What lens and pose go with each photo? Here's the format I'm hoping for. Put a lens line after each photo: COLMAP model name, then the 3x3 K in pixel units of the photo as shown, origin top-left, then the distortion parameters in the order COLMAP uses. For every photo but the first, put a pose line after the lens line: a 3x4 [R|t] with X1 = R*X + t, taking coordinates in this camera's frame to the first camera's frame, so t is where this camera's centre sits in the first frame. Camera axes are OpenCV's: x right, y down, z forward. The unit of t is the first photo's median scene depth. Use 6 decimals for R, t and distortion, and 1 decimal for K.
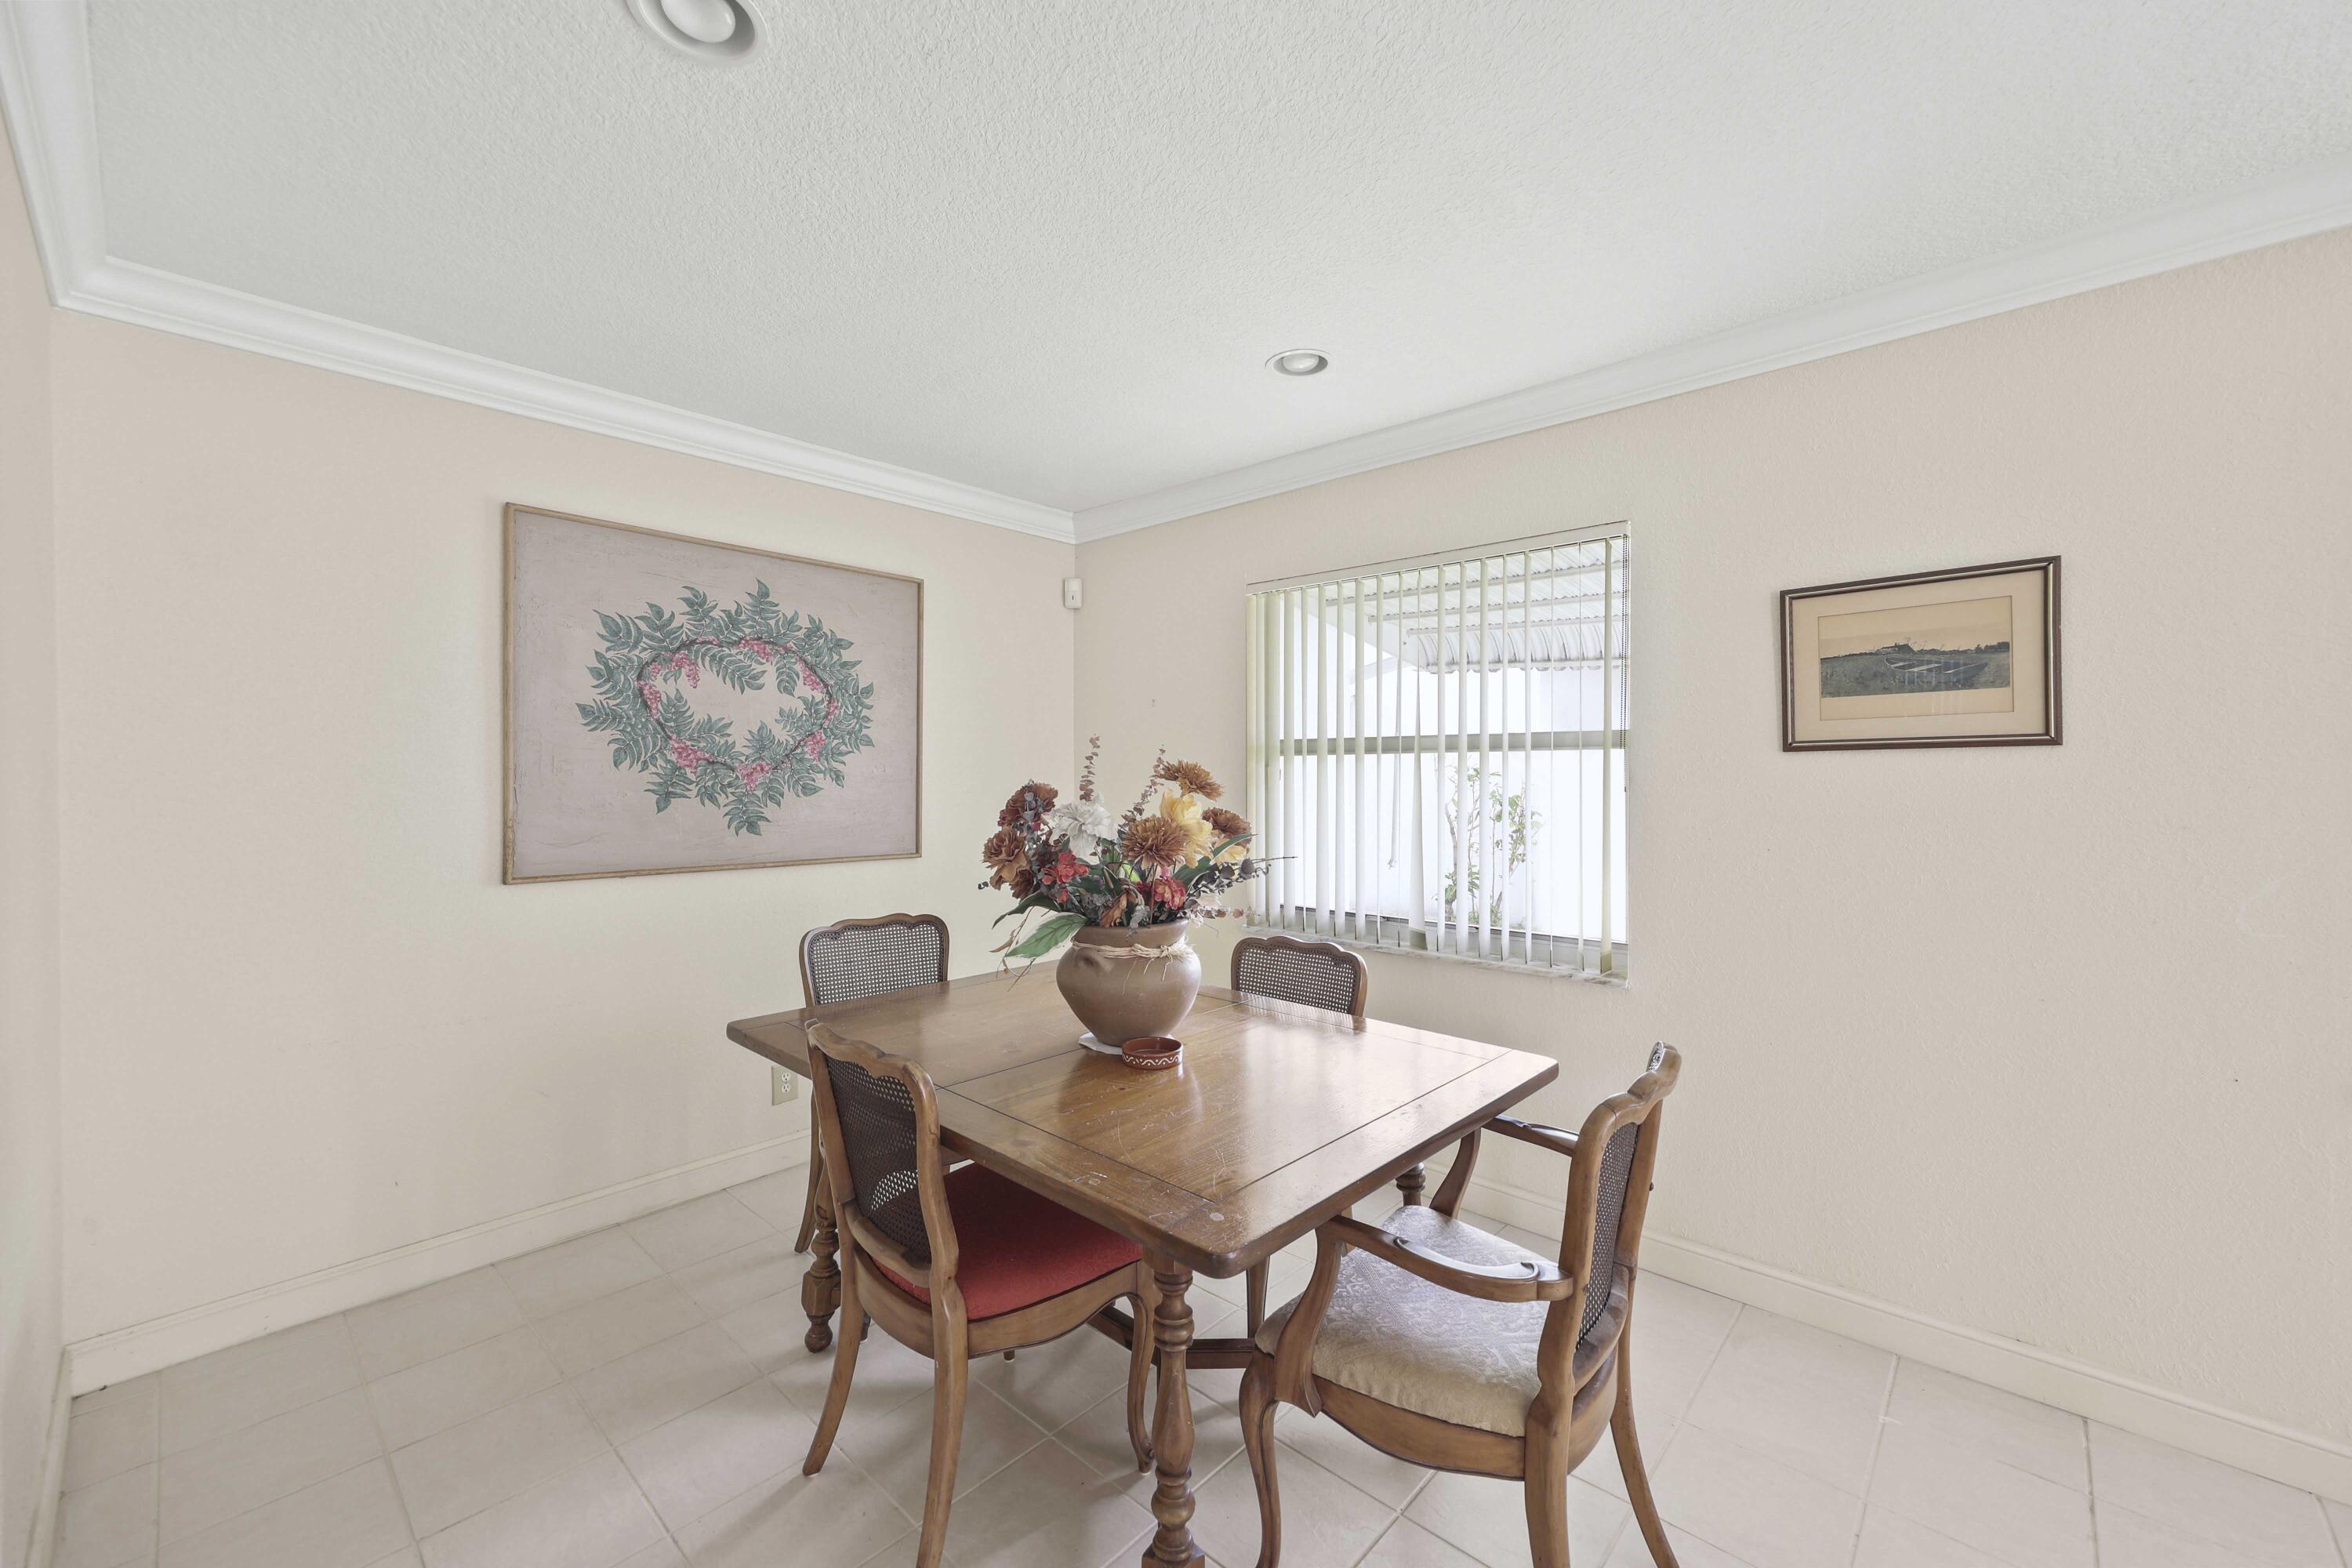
lens RADIAL K [[932.4, 0, 1178.7], [0, 932.4, 772.0], [0, 0, 1]] dist [0.001626, 0.000071]
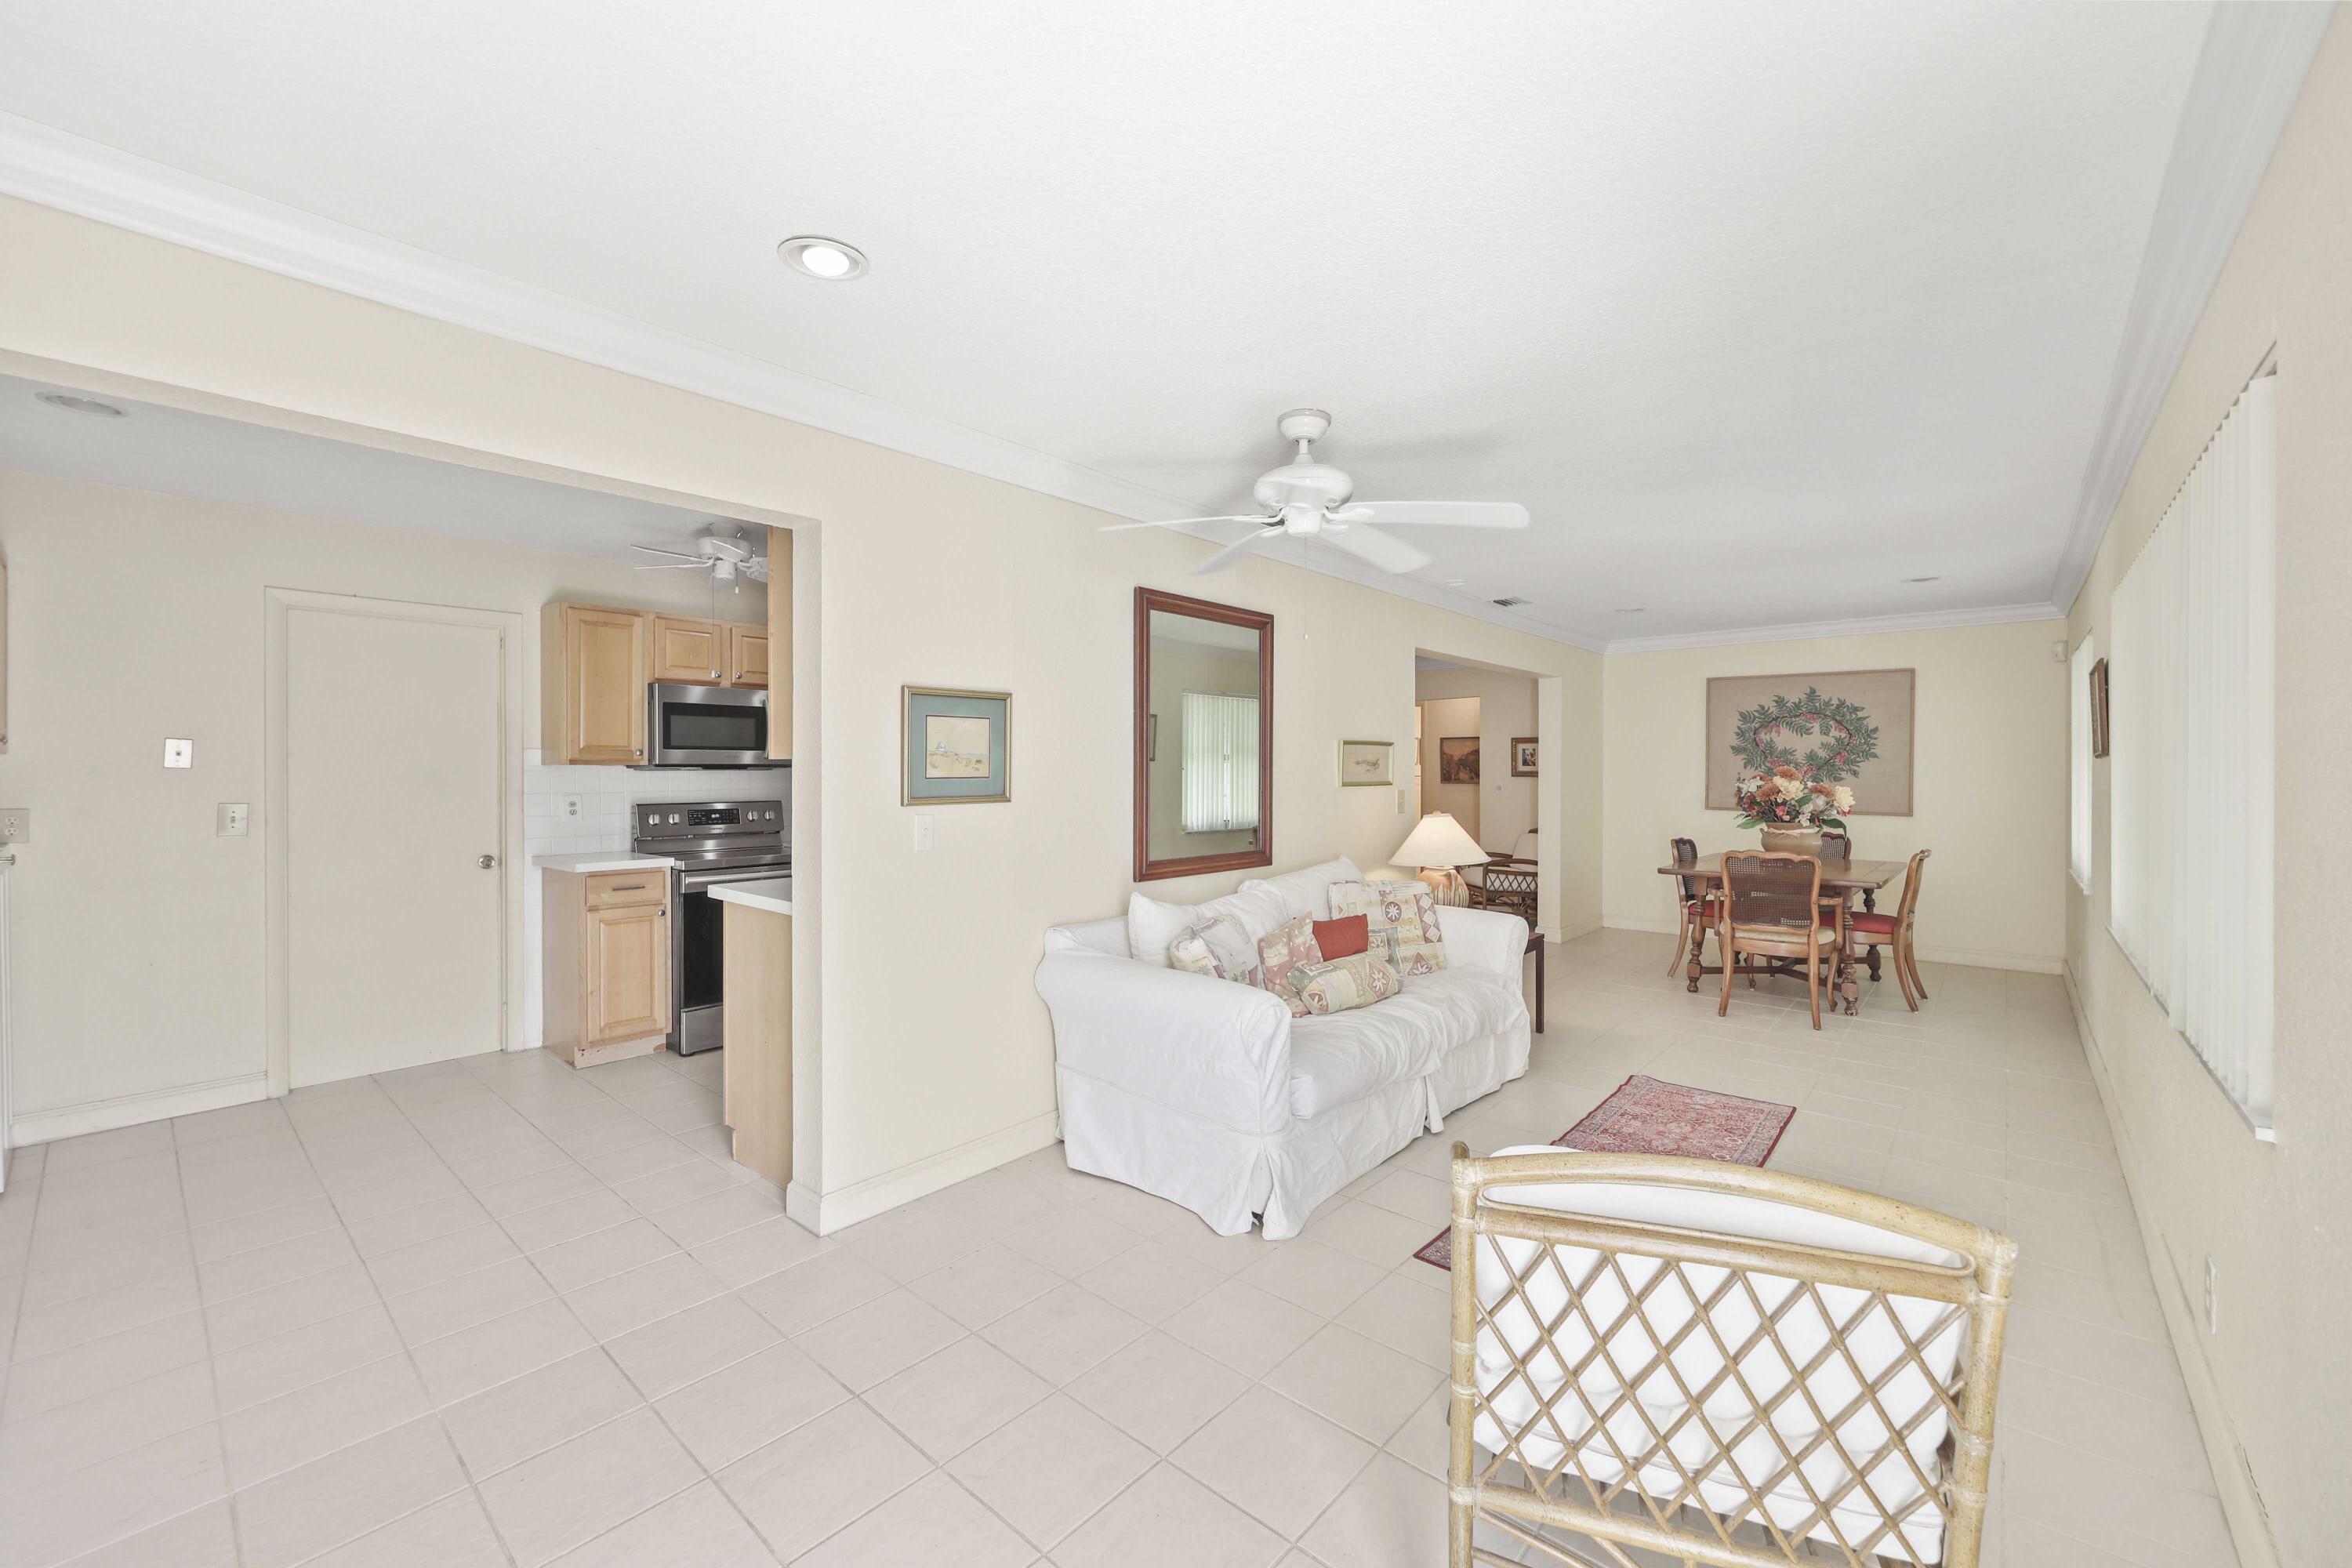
lens RADIAL K [[932.4, 0, 1172.6], [0, 932.4, 774.6], [0, 0, 1]] dist [0.001626, 0.000071]
pose [[0.022519, 0.003345, -0.999741, 1.817283], [-0.001542, 0.999993, 0.003311, 0.004577], [0.999745, 0.001467, 0.022524, -0.617575]]
